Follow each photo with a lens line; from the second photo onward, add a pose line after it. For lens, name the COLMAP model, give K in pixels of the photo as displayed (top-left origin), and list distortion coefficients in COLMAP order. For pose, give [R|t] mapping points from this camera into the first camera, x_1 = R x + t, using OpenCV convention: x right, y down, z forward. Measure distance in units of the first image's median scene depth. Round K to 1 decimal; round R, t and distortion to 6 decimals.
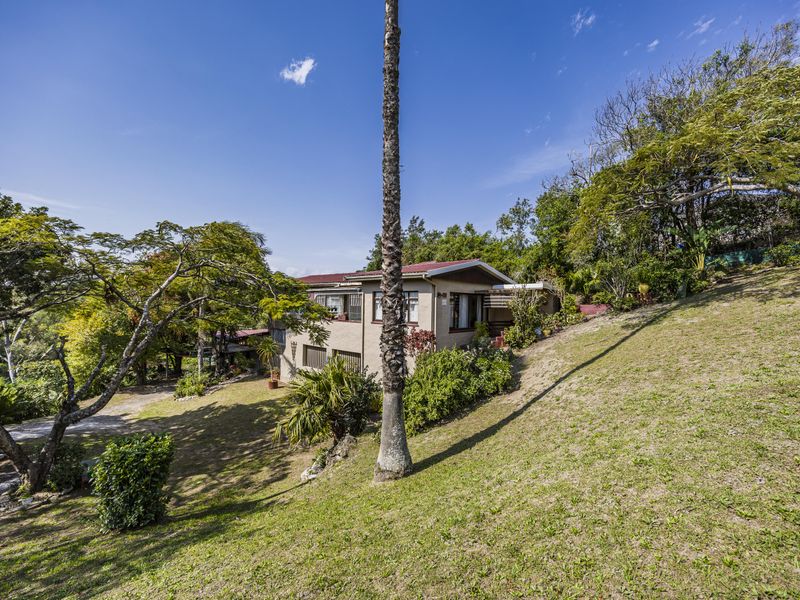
lens RADIAL K [[344.4, 0, 401.2], [0, 344.4, 301.8], [0, 0, 1]] dist [0.001631, 0.000131]
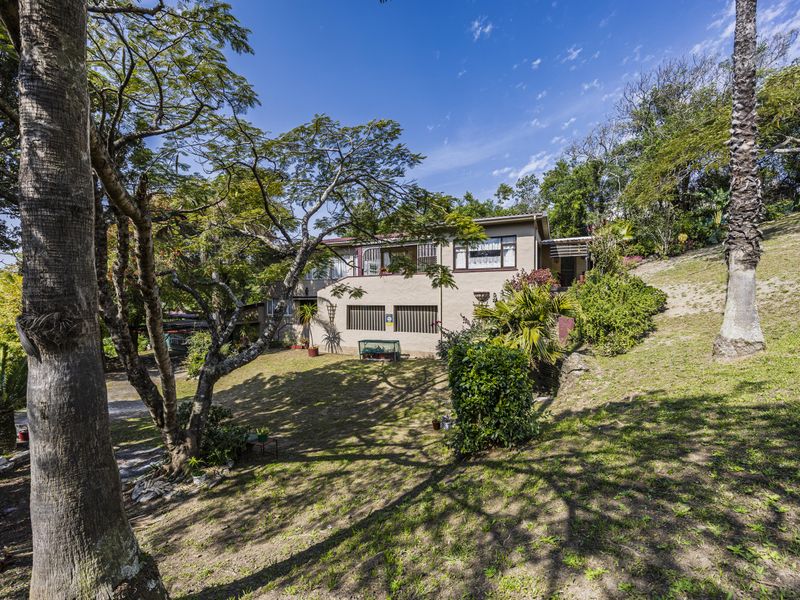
lens RADIAL K [[342.2, 0, 415.2], [0, 342.2, 301.4], [0, 0, 1]] dist [0.017727, -0.000002]
pose [[0.954981, -0.026129, 0.295514, -0.468421], [0.017648, 0.999353, 0.031330, 0.110252], [-0.296141, -0.024705, 0.954825, 0.115423]]
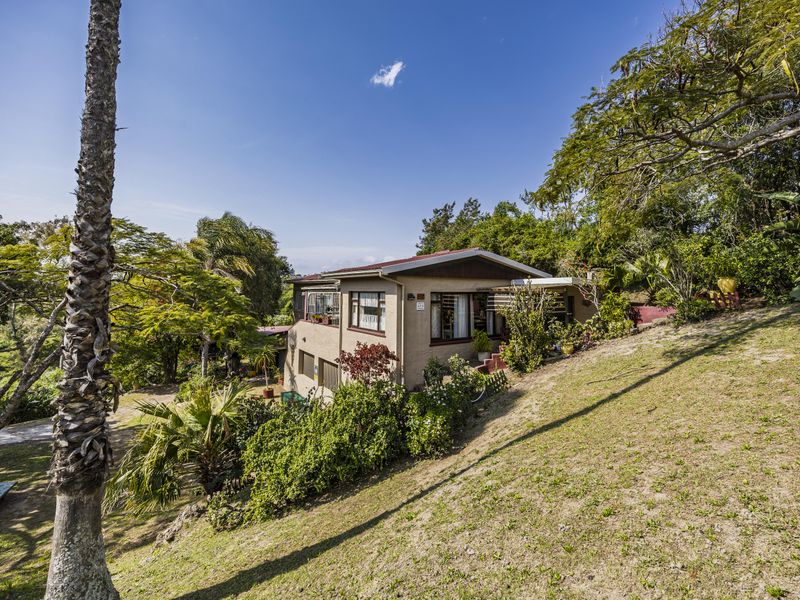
lens RADIAL K [[358.0, 0, 400.3], [0, 358.0, 269.5], [0, 0, 1]] dist [0.005632, 0.000461]
pose [[0.968893, -0.025010, -0.246215, 0.251993], [0.010221, 0.998076, -0.061162, -0.027998], [0.247271, 0.056743, 0.967284, 0.190111]]
